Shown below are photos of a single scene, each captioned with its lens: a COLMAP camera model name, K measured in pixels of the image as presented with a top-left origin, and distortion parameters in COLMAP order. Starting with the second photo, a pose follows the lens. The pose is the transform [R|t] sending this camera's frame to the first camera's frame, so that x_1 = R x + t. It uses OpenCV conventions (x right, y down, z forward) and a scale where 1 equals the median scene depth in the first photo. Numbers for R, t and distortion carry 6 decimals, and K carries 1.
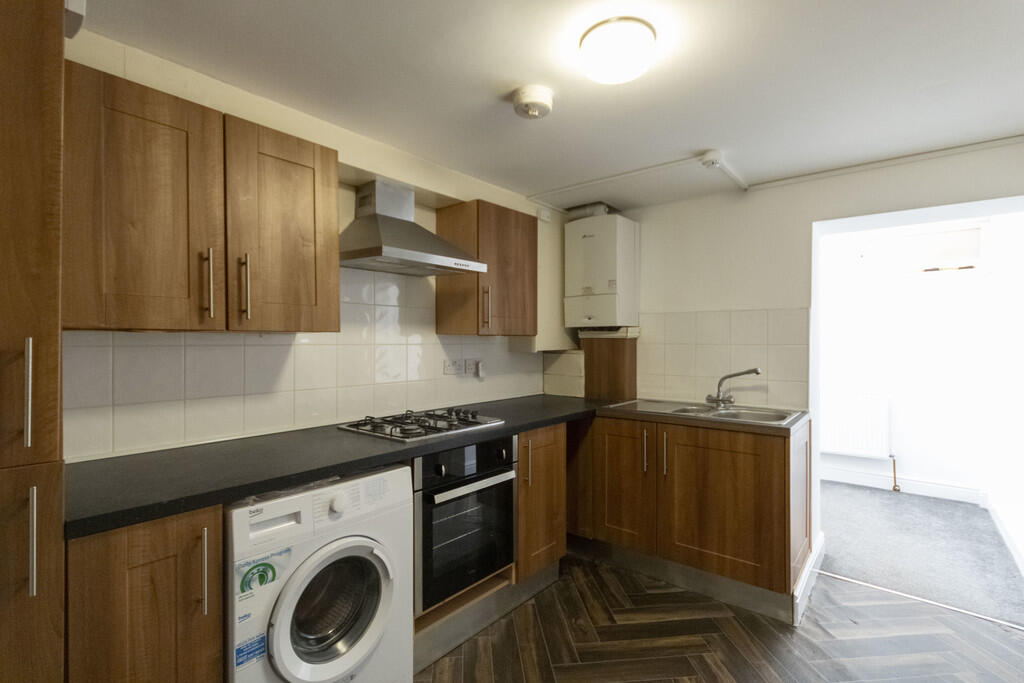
lens RADIAL K [[481.8, 0, 526.1], [0, 481.8, 345.6], [0, 0, 1]] dist [0.001598, 0.000183]
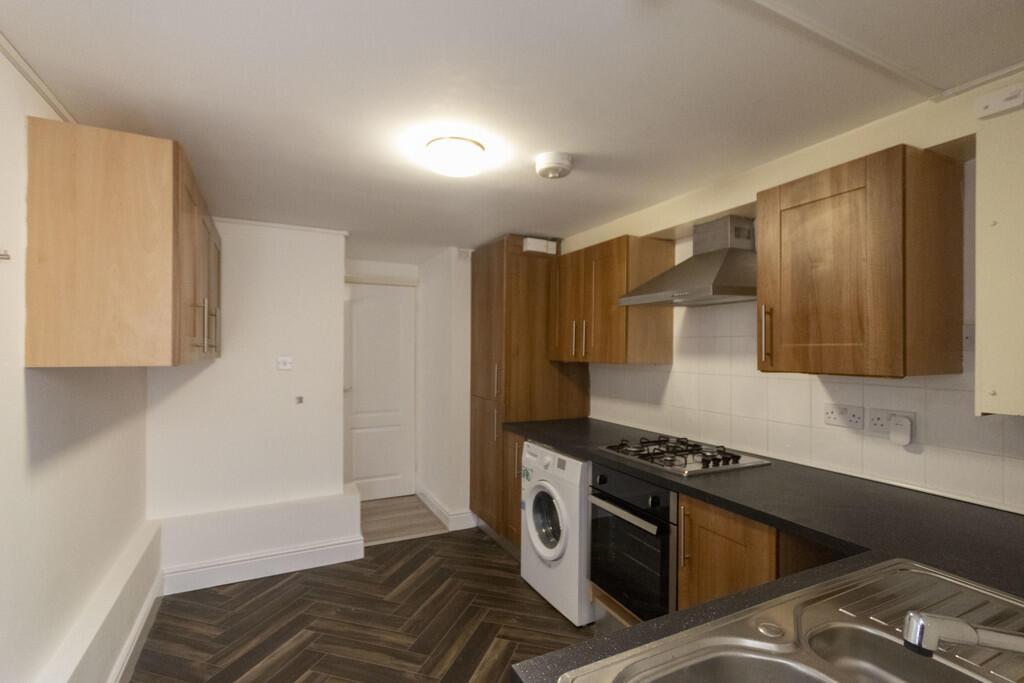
lens RADIAL K [[481.8, 0, 526.1], [0, 481.8, 345.6], [0, 0, 1]] dist [0.001598, 0.000183]
pose [[-0.412261, -0.007365, -0.911036, 0.954212], [-0.011216, 0.999933, -0.003009, -0.070461], [0.910997, 0.008977, -0.412316, 1.247538]]
